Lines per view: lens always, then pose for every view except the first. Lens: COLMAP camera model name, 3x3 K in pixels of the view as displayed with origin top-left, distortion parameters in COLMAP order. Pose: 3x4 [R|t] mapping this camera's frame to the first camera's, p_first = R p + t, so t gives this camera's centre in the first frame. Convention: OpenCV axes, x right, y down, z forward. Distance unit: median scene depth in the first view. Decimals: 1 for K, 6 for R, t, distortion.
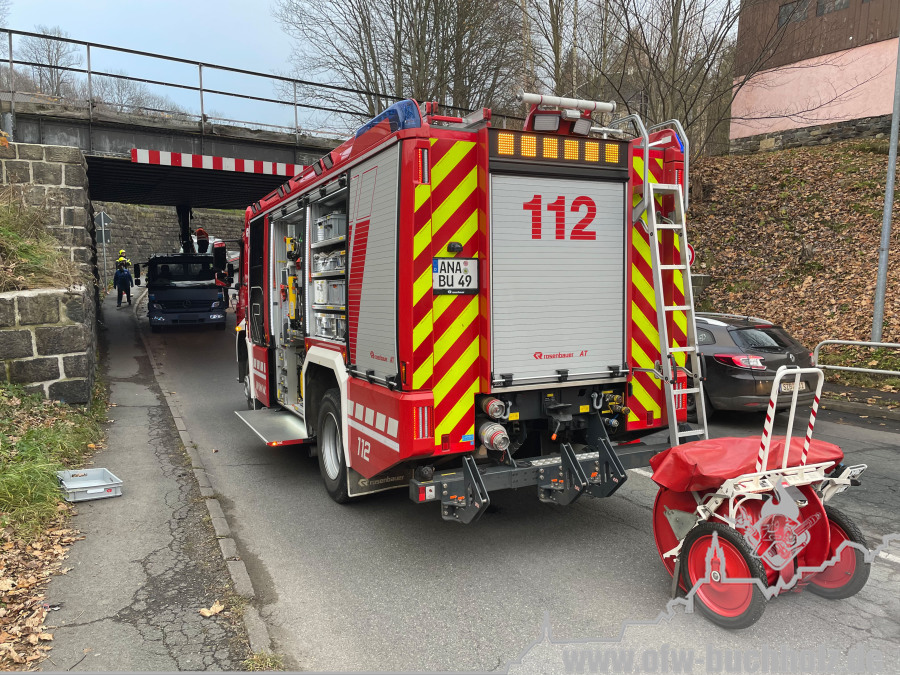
lens RADIAL K [[654.2, 0, 450.0], [0, 654.2, 337.5], [0, 0, 1]] dist [0.005968, -0.039134]
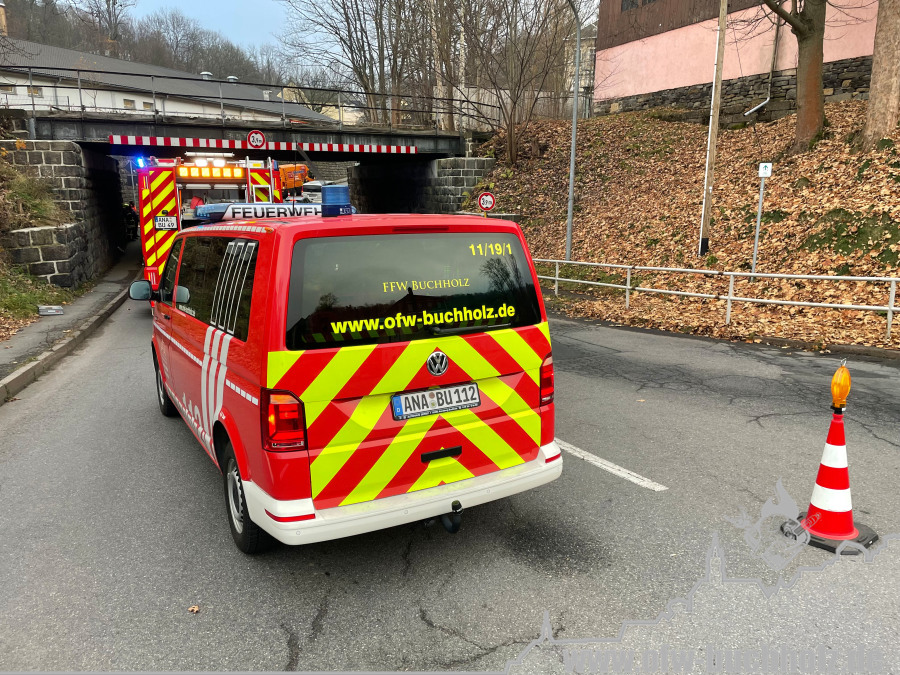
lens RADIAL K [[654.2, 0, 450.0], [0, 654.2, 337.5], [0, 0, 1]] dist [0.005968, -0.039134]
pose [[0.995589, 0.016832, -0.092302, 0.532639], [-0.007295, 0.994685, 0.102705, 0.032097], [0.093540, -0.101578, 0.990420, -0.586477]]
